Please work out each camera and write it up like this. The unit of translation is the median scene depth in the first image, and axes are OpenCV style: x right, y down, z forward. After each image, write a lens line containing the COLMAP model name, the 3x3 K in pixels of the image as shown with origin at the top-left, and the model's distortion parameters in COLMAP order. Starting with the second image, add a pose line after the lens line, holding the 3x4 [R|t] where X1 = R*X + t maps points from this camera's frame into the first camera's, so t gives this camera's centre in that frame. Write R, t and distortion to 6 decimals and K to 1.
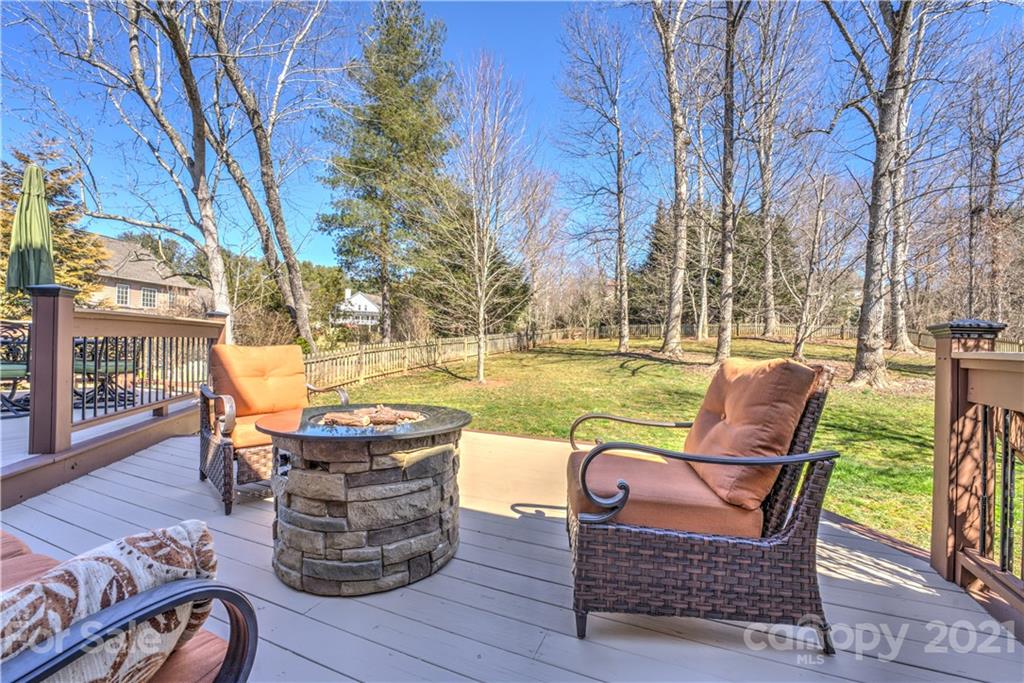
lens RADIAL K [[421.4, 0, 511.6], [0, 421.4, 344.9], [0, 0, 1]] dist [-0.011542, 0.000119]
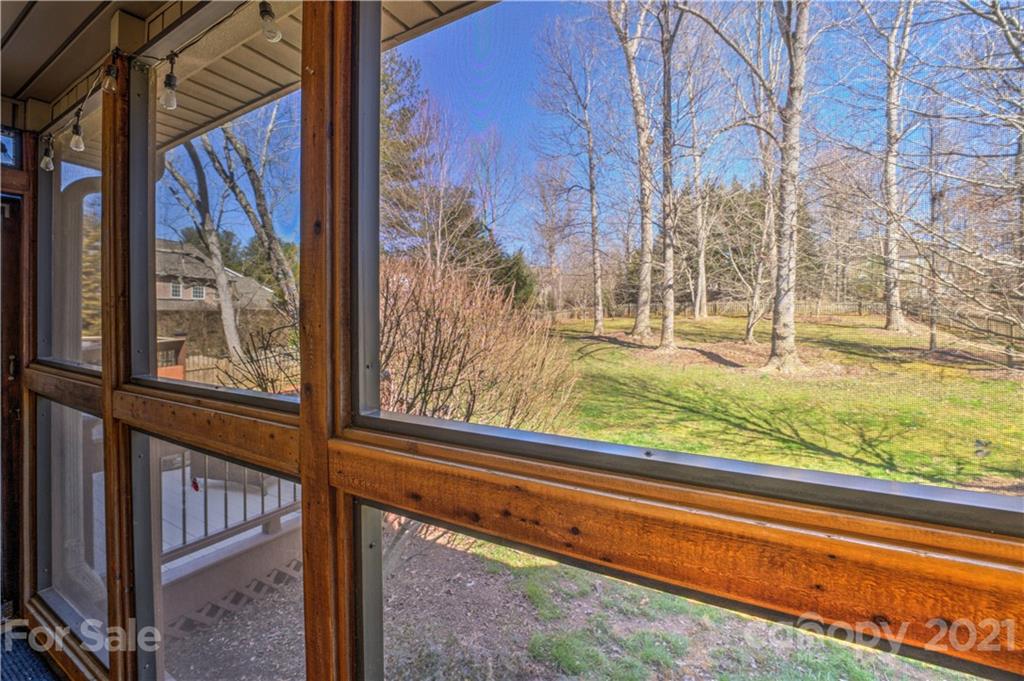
lens RADIAL K [[418.9, 0, 519.5], [0, 418.9, 321.2], [0, 0, 1]] dist [-0.002841, -0.000299]
pose [[0.995080, -0.009256, -0.098646, 0.235615], [0.010072, 0.999919, 0.007776, -0.040349], [0.098566, -0.008731, 0.995092, -0.141044]]
